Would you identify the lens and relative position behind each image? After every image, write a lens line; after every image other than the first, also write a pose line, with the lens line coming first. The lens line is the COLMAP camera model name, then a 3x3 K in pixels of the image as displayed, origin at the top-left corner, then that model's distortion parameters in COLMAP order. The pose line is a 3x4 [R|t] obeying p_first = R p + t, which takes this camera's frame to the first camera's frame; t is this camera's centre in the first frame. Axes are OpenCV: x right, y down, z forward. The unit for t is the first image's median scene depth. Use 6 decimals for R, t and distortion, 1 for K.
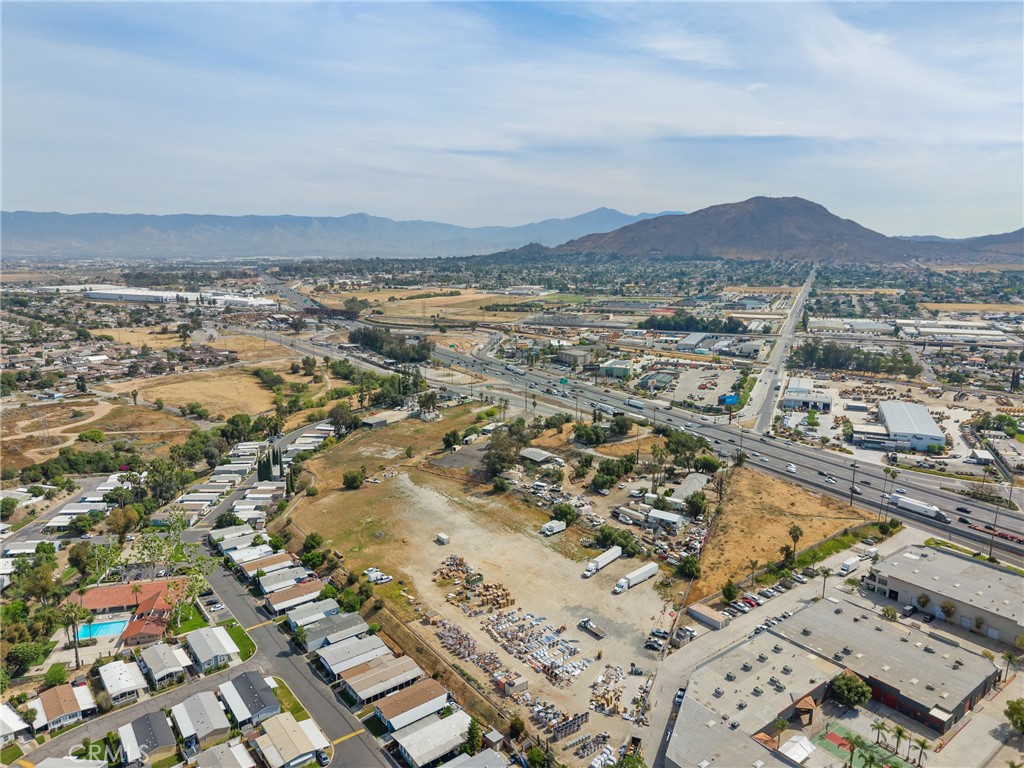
lens RADIAL K [[702.6, 0, 509.5], [0, 702.6, 340.5], [0, 0, 1]] dist [0.004022, -0.005754]
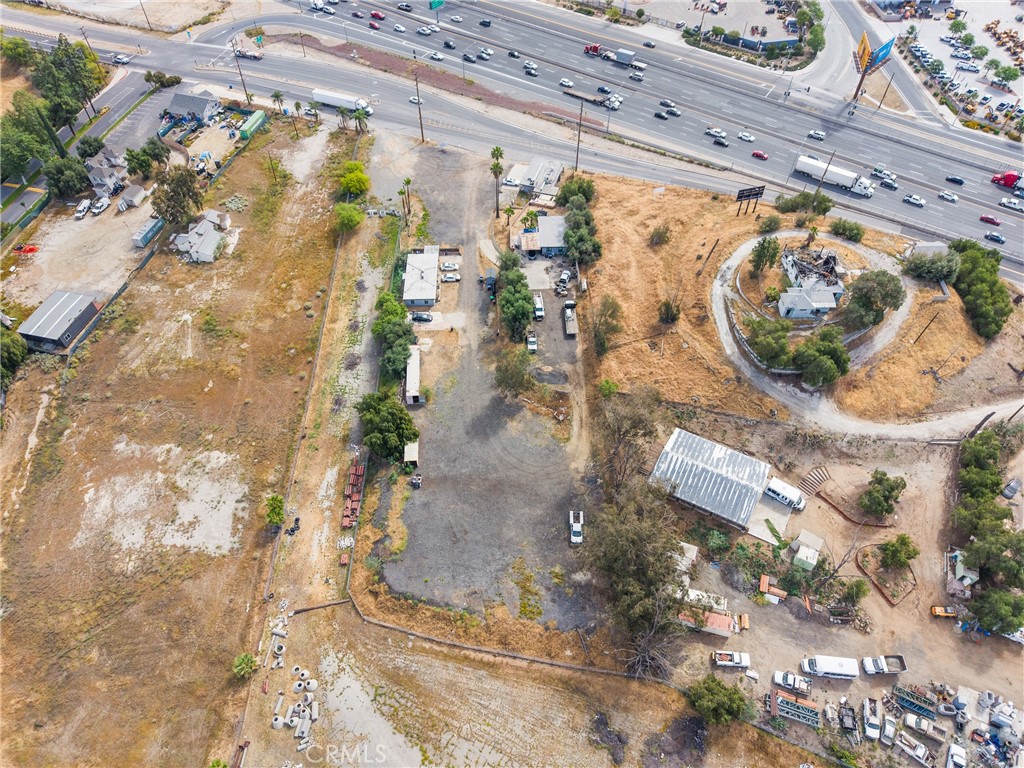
lens RADIAL K [[685.9, 0, 512.3], [0, 685.9, 379.9], [0, 0, 1]] dist [0.013498, -0.010301]
pose [[0.898215, -0.337705, 0.281362, -0.132639], [0.050738, 0.715484, 0.696785, -0.120475], [-0.436617, -0.611587, 0.659793, 0.914038]]
